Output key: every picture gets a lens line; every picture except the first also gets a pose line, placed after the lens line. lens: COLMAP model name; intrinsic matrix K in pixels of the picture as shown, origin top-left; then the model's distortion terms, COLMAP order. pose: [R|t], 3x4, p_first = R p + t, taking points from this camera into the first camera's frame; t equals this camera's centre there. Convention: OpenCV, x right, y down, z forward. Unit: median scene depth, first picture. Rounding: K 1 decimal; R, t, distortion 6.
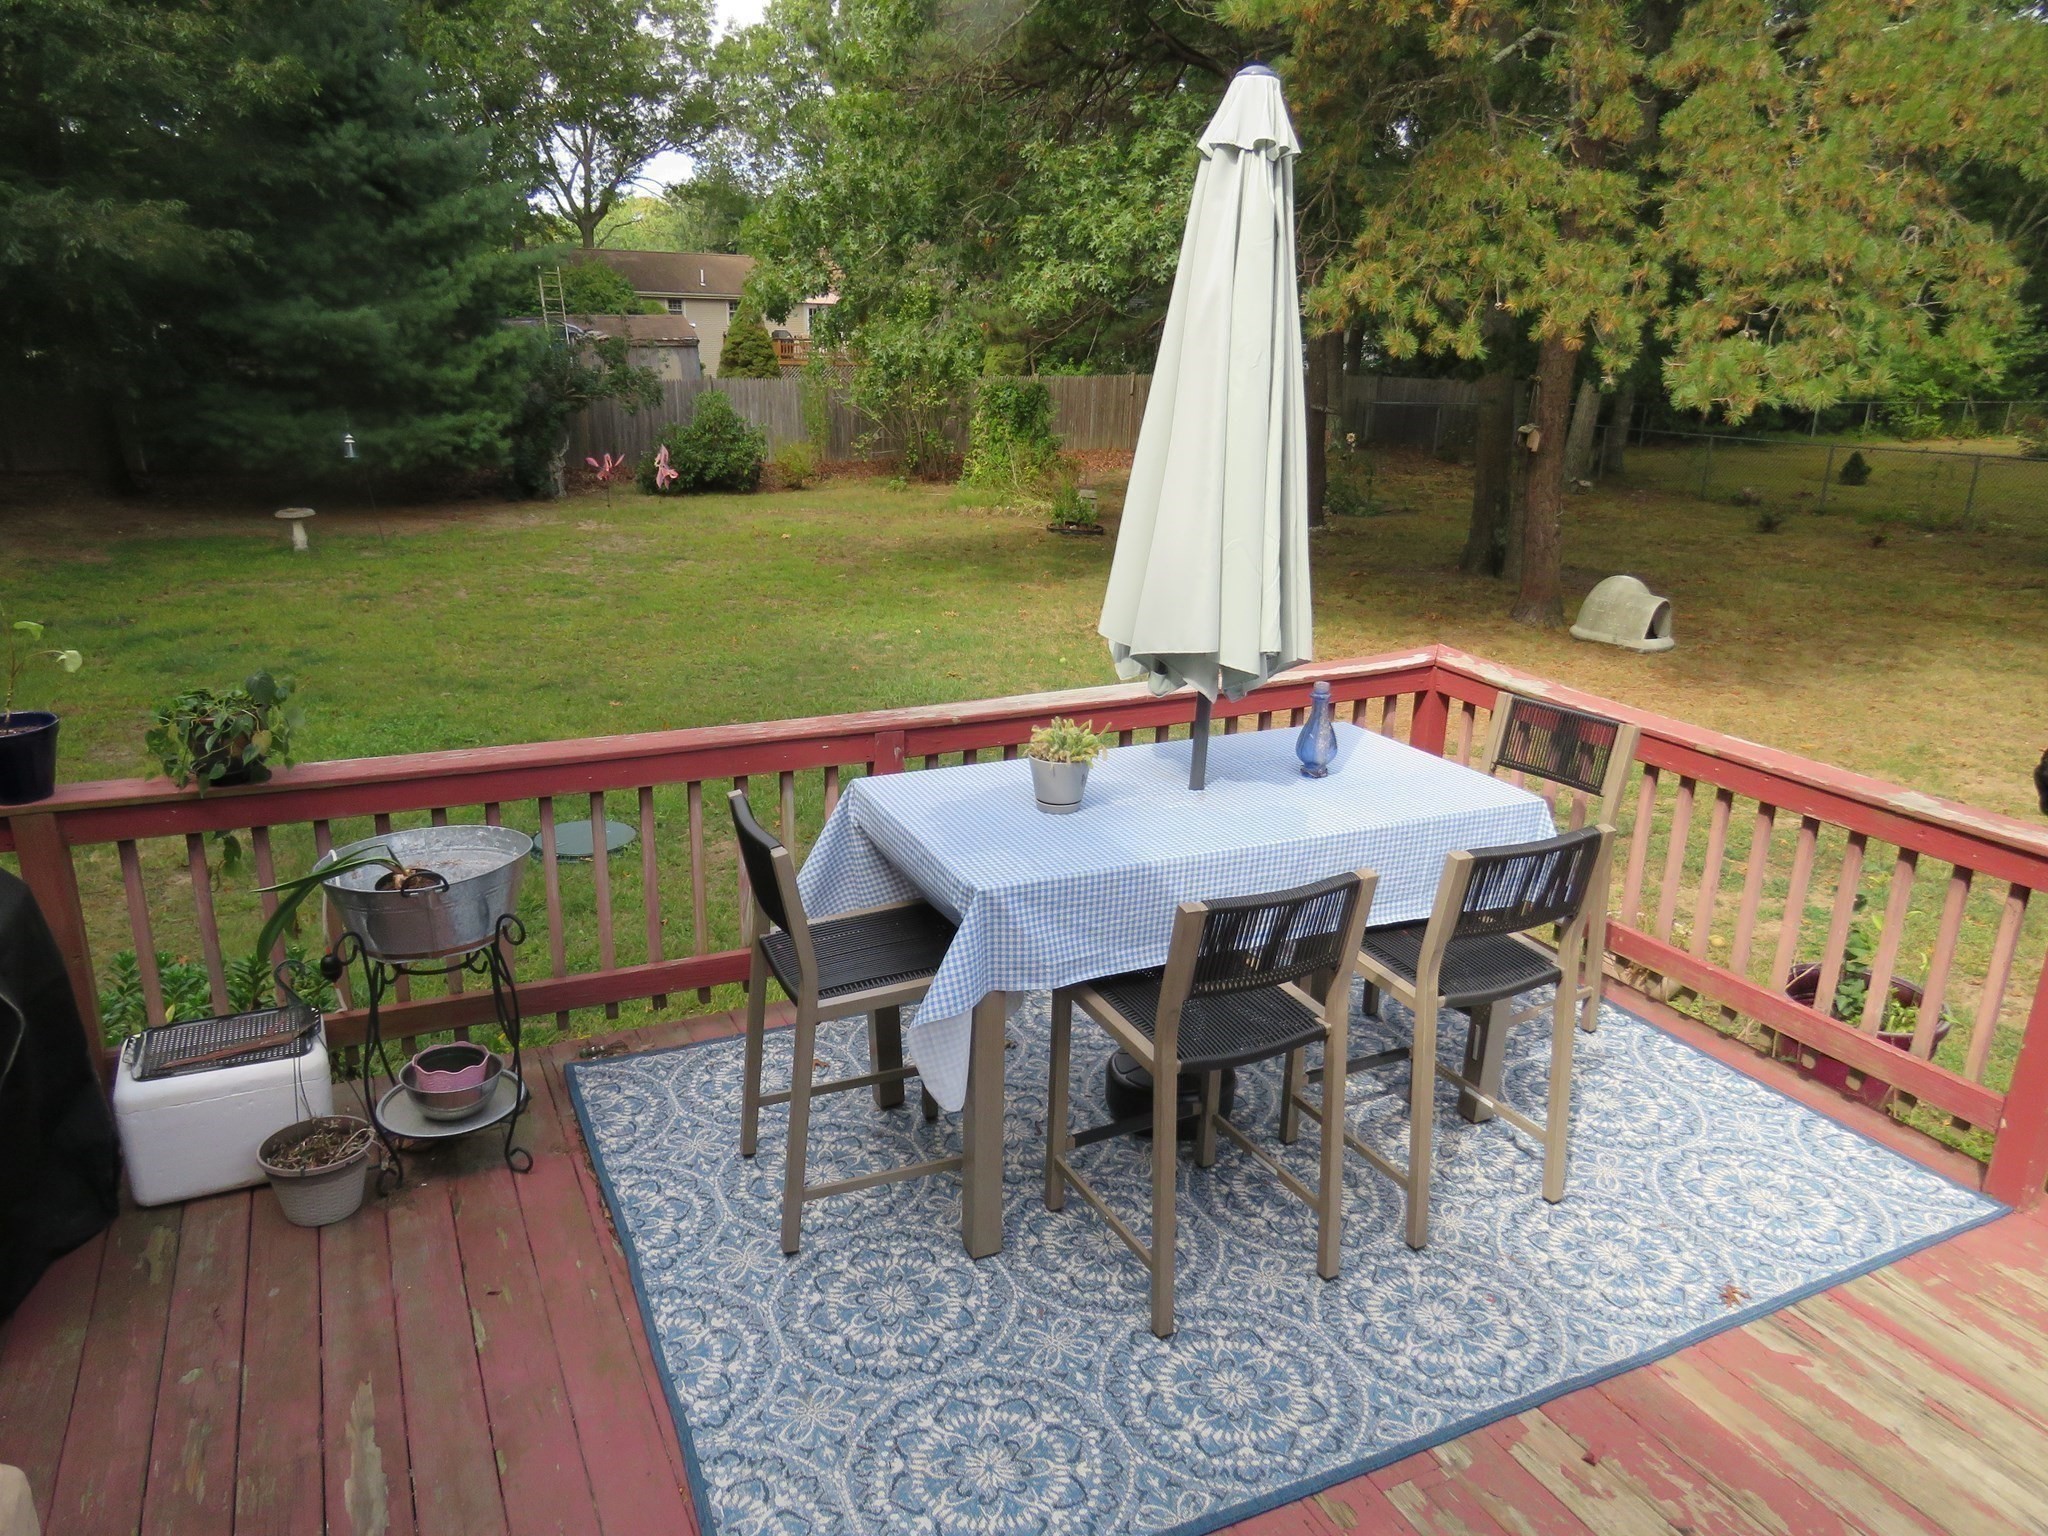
lens RADIAL K [[1402.7, 0, 1024.6], [0, 1402.7, 775.7], [0, 0, 1]] dist [0.002979, -0.003838]
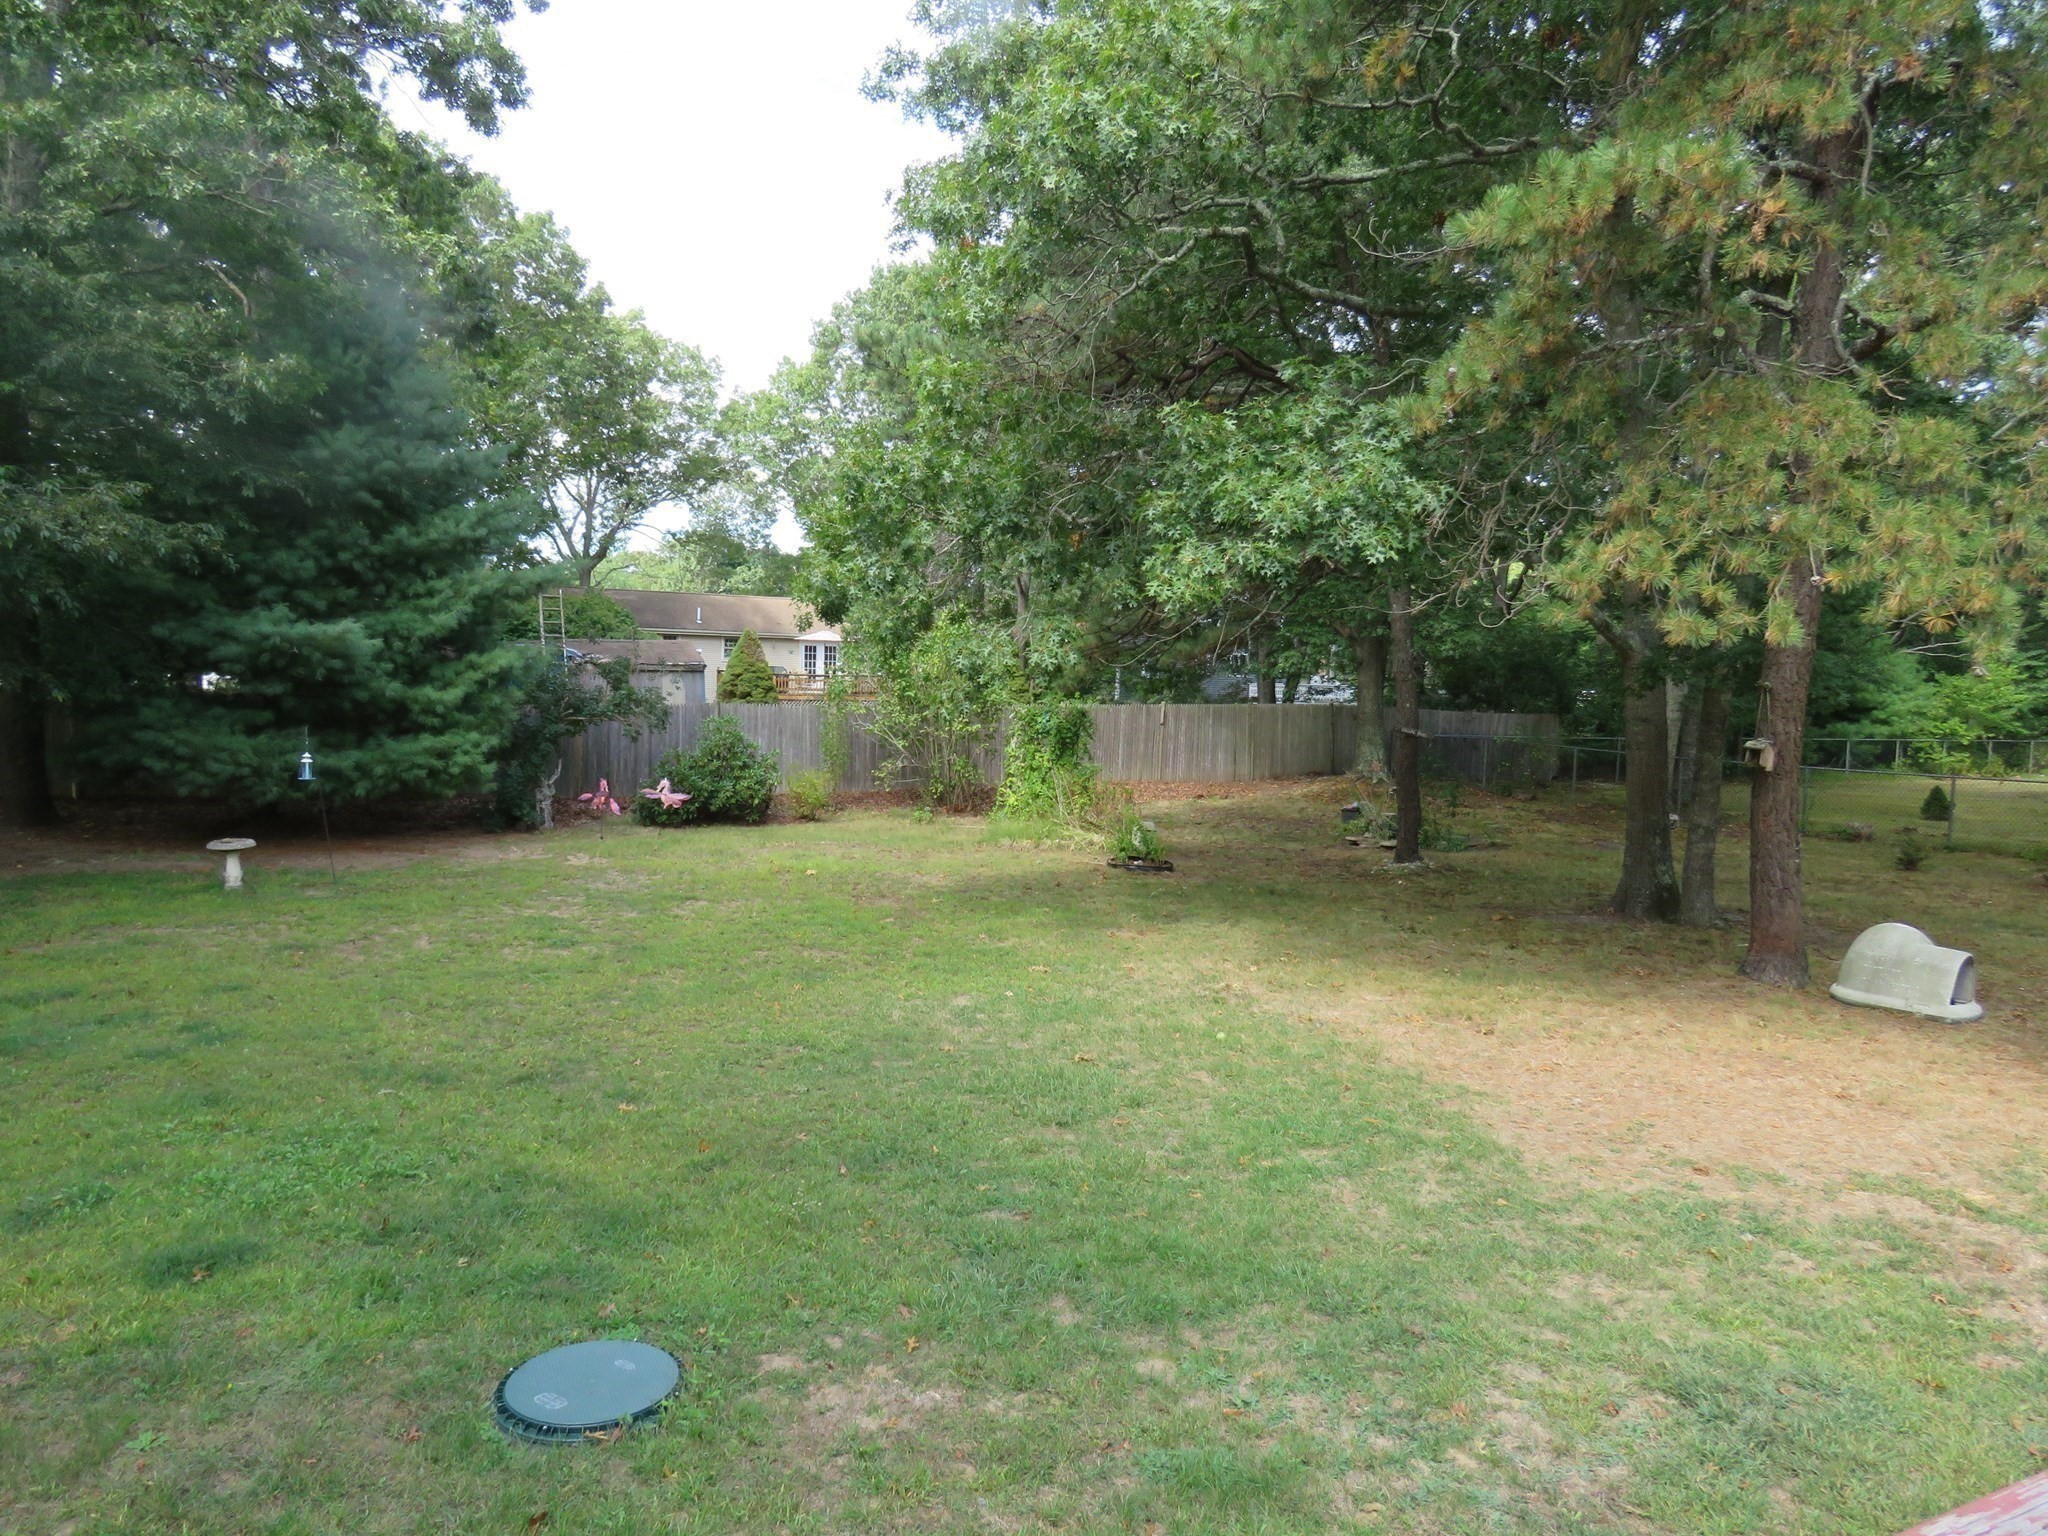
lens RADIAL K [[1402.7, 0, 1023.6], [0, 1402.7, 761.0], [0, 0, 1]] dist [0.002979, -0.003838]
pose [[0.999705, 0.003909, 0.023975, -0.065113], [0.002110, 0.969262, -0.246021, -0.027253], [-0.024200, 0.245999, 0.968968, 0.159193]]
